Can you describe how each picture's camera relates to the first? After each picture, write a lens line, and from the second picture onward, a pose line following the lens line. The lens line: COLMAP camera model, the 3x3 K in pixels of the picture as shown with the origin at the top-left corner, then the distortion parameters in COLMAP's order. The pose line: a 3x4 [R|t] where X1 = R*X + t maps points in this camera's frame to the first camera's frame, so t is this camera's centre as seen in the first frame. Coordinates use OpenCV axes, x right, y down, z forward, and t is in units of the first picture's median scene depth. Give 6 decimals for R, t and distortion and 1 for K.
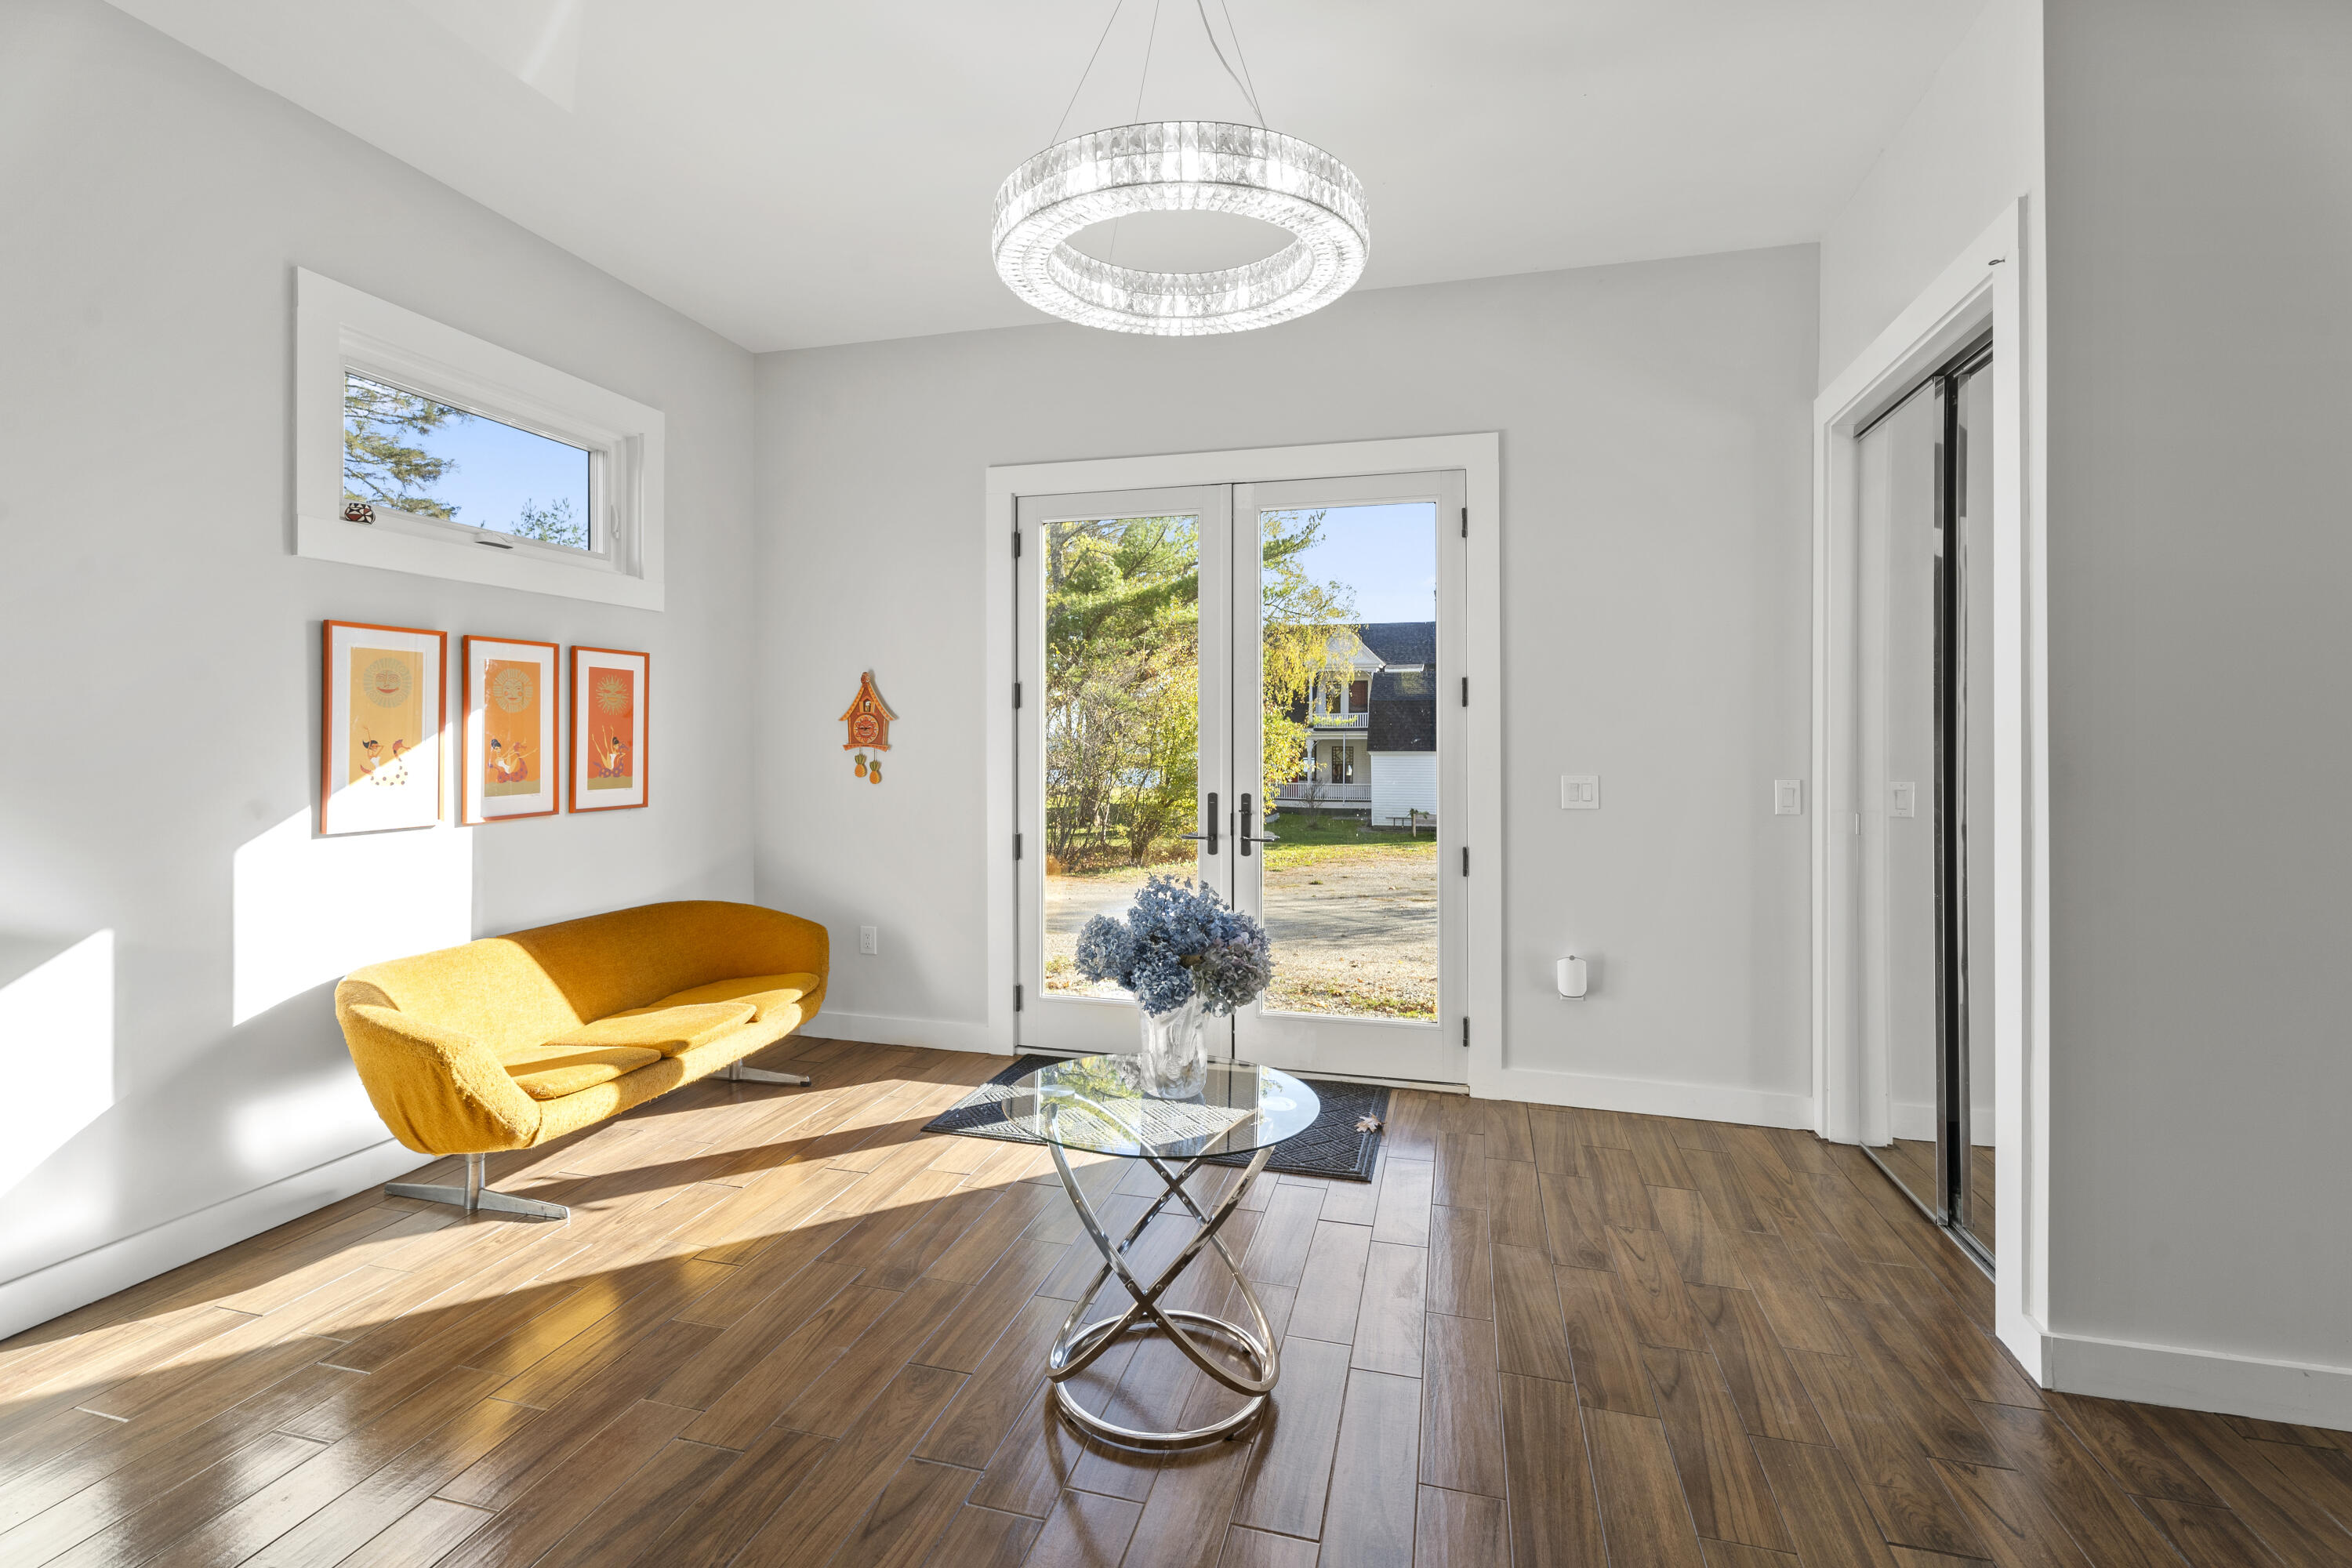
lens RADIAL K [[1084.0, 0, 1172.9], [0, 1084.0, 737.9], [0, 0, 1]] dist [0.019510, -0.000305]
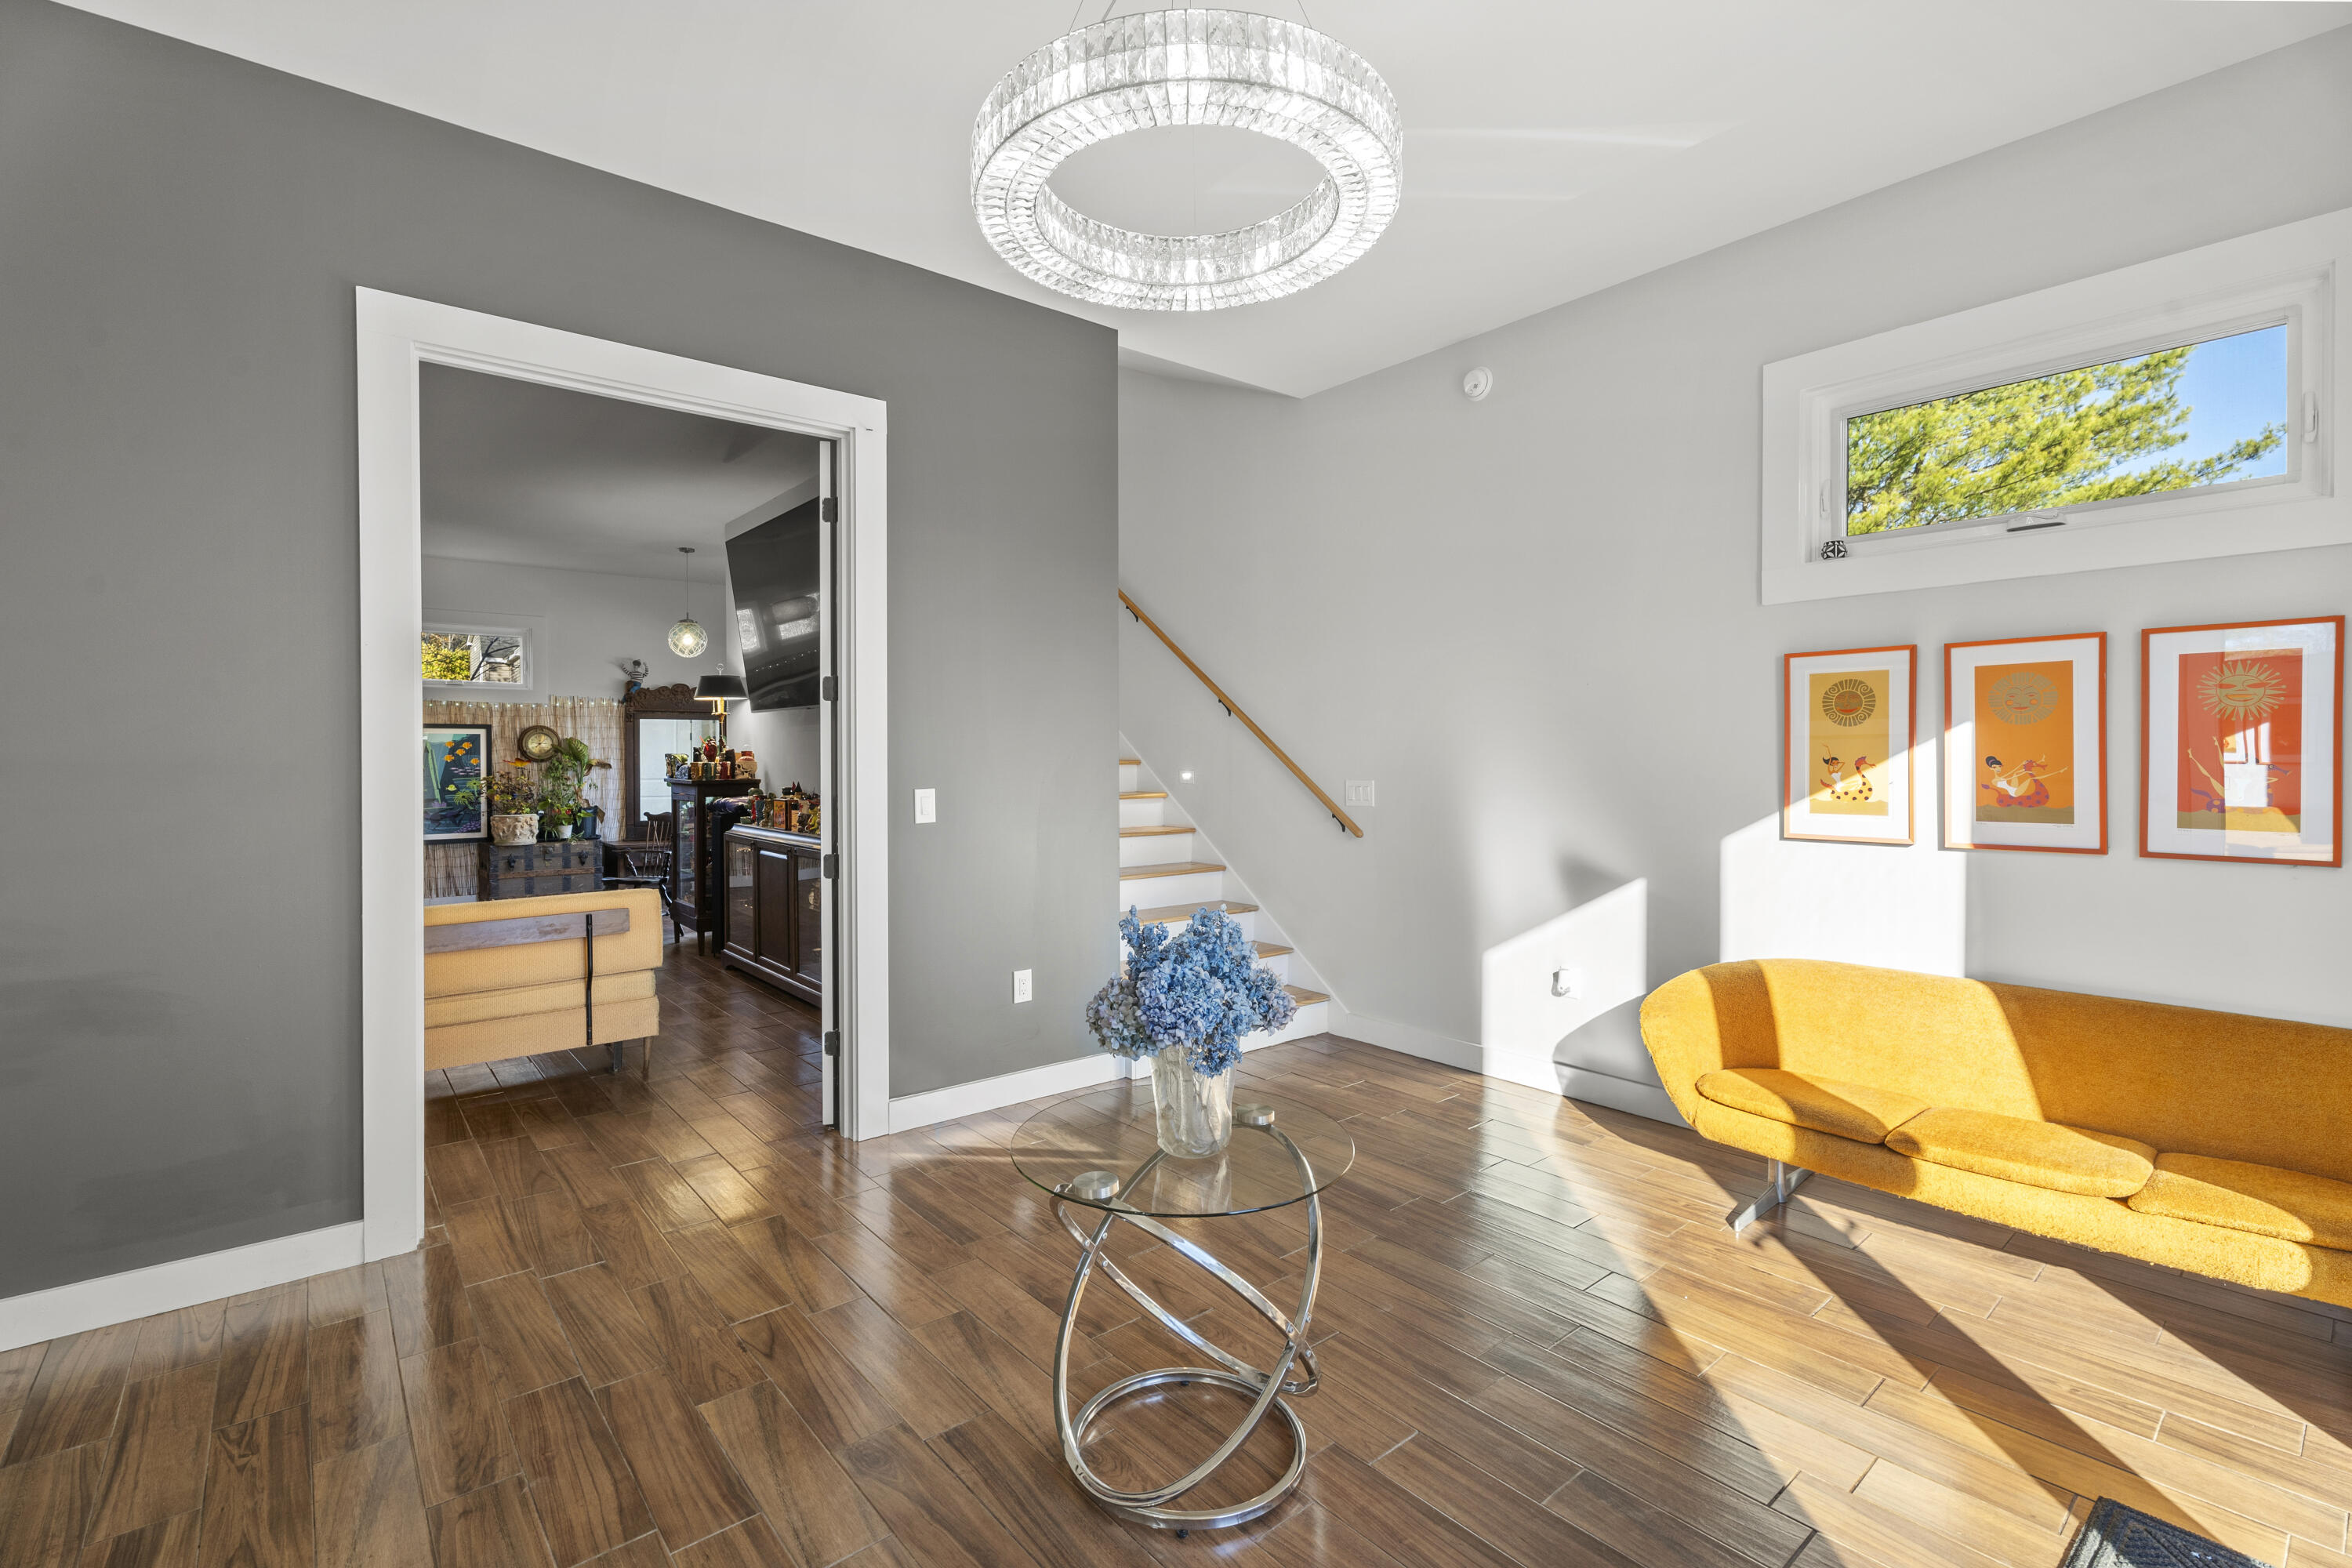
lens RADIAL K [[1059.0, 0, 1116.5], [0, 1059.0, 773.9], [0, 0, 1]] dist [0.001126, -0.000218]
pose [[-0.597645, 0.021346, -0.801476, 0.476795], [0.006148, 0.999738, 0.022043, -0.007636], [0.801737, 0.008246, -0.597620, 0.946004]]
